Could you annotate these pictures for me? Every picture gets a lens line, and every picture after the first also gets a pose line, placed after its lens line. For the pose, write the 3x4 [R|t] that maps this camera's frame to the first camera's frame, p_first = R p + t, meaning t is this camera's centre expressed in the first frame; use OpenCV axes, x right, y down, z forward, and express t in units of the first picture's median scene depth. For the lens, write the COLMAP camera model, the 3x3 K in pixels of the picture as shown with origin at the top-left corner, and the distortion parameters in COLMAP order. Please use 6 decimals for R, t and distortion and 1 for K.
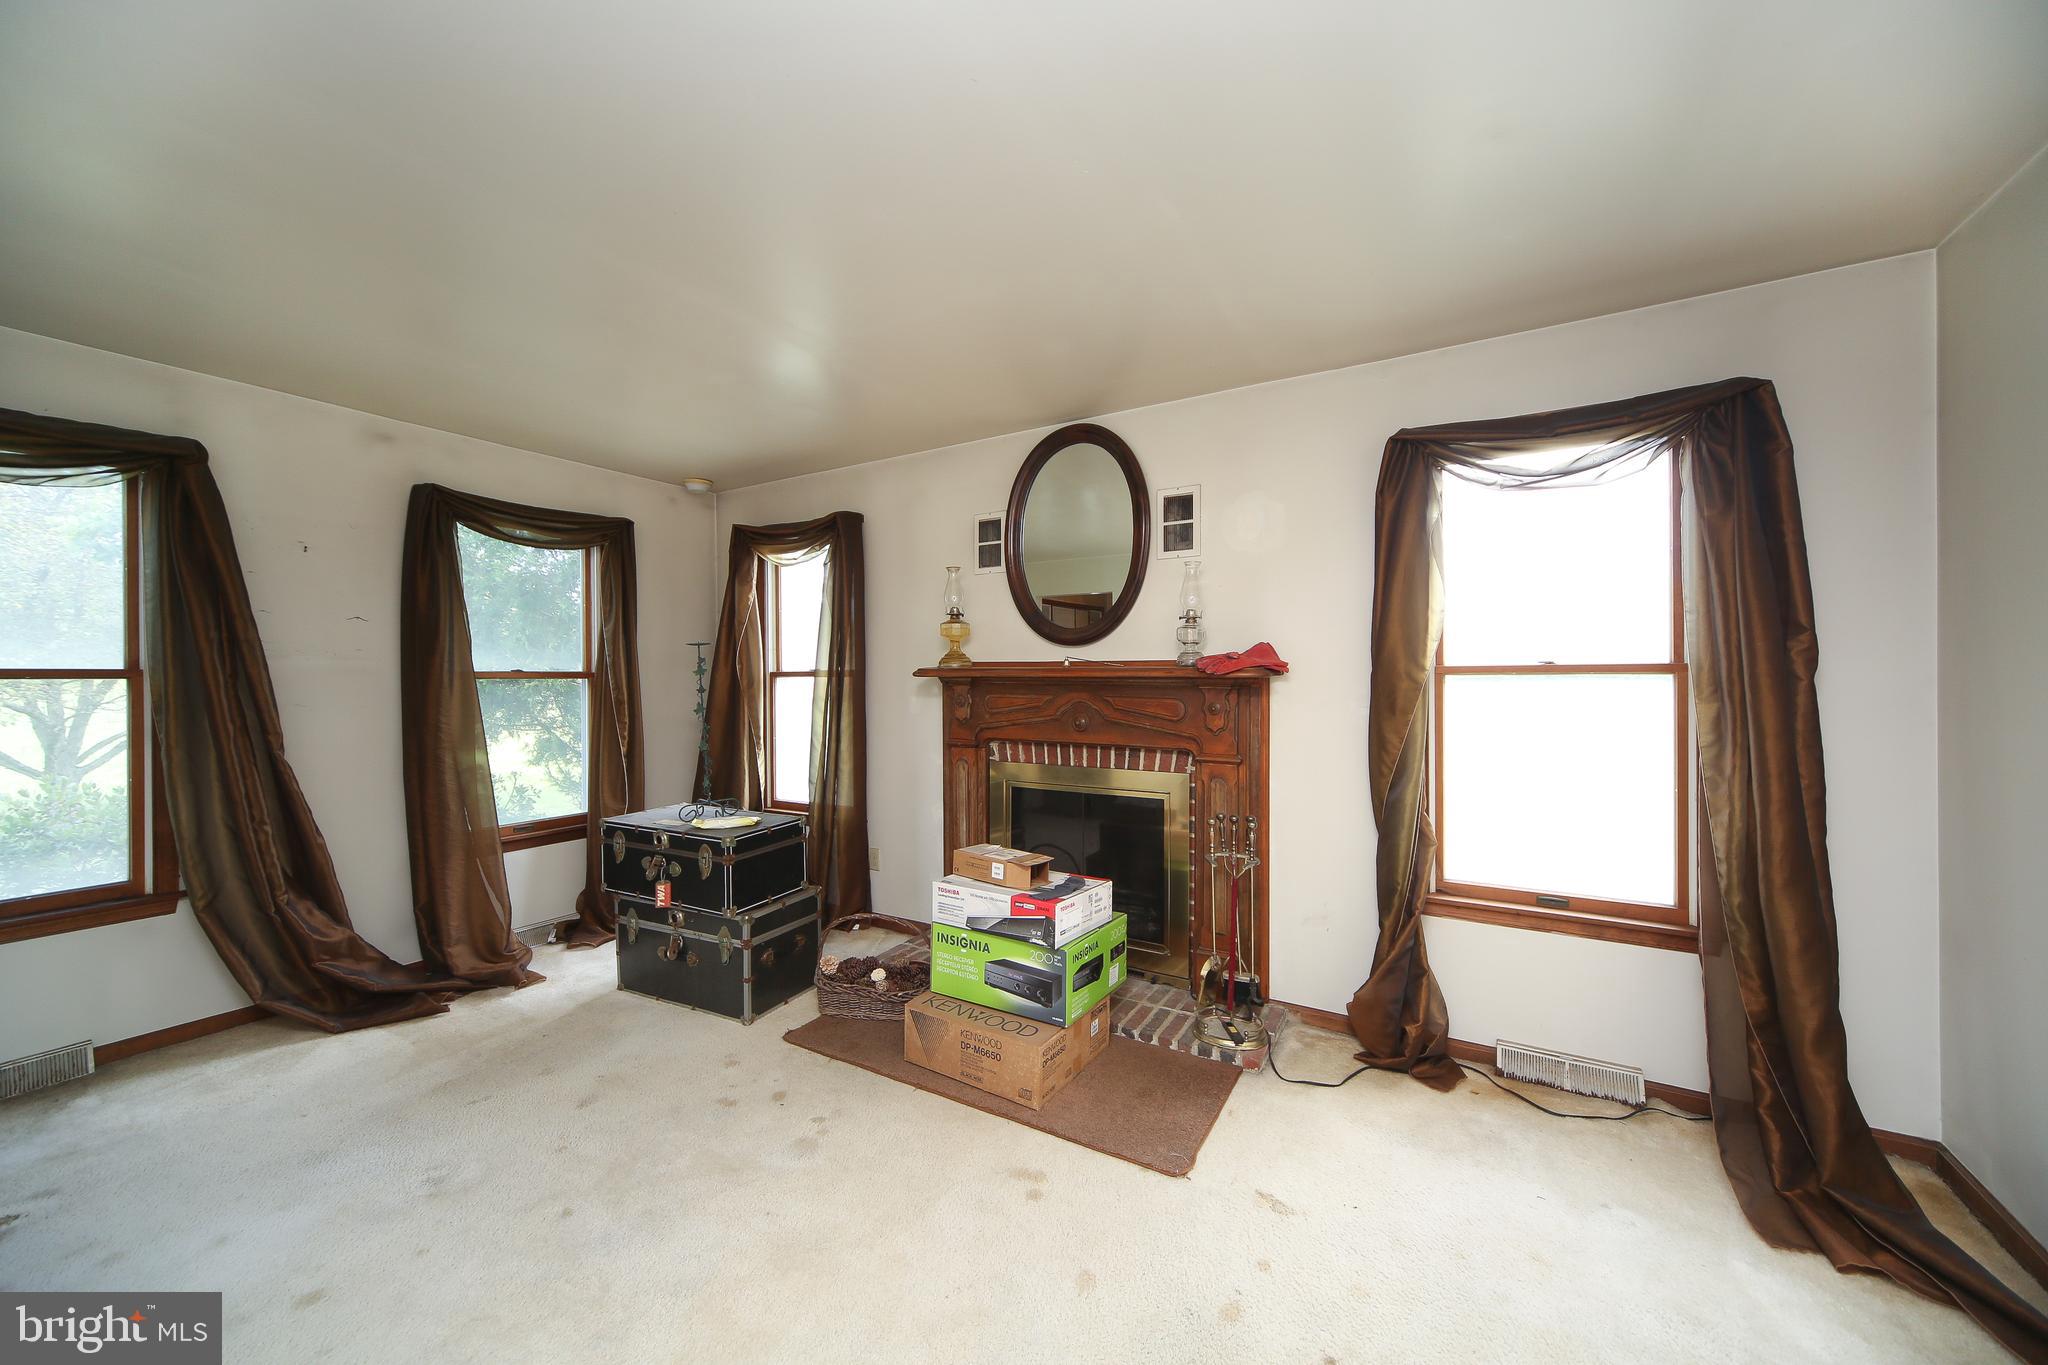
lens RADIAL K [[721.7, 0, 1021.0], [0, 721.7, 670.7], [0, 0, 1]] dist [0.001400, -0.000127]
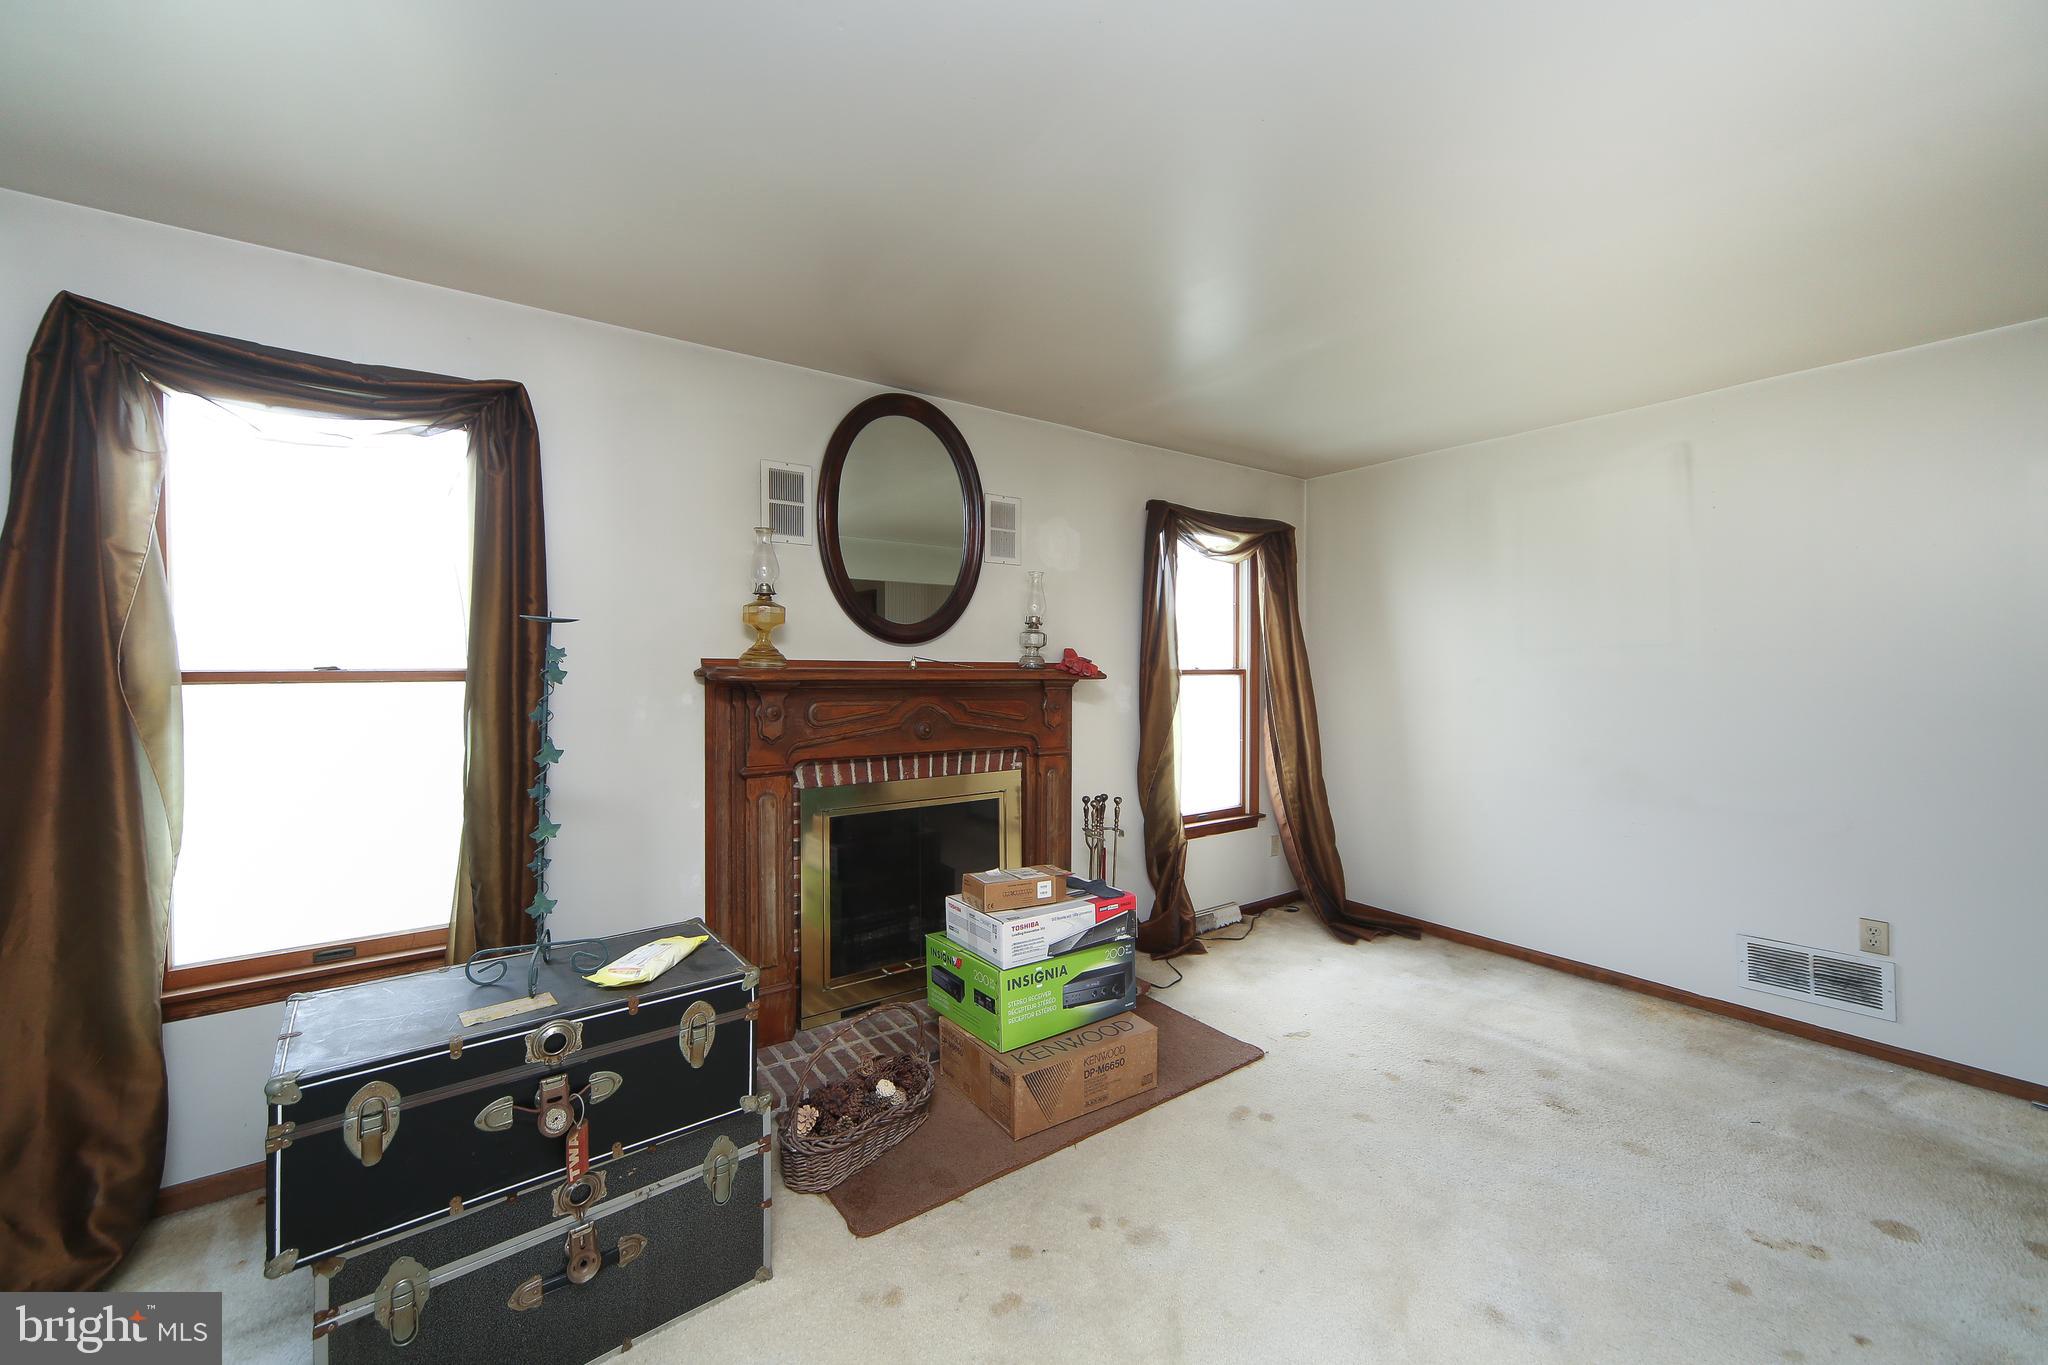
lens RADIAL K [[776.6, 0, 1030.1], [0, 776.6, 677.3], [0, 0, 1]] dist [-0.003469, 0.000205]
pose [[0.419684, -0.005587, 0.907653, -0.786143], [-0.003790, 0.999962, 0.007908, -0.002090], [-0.907662, -0.006759, 0.419647, 0.500269]]
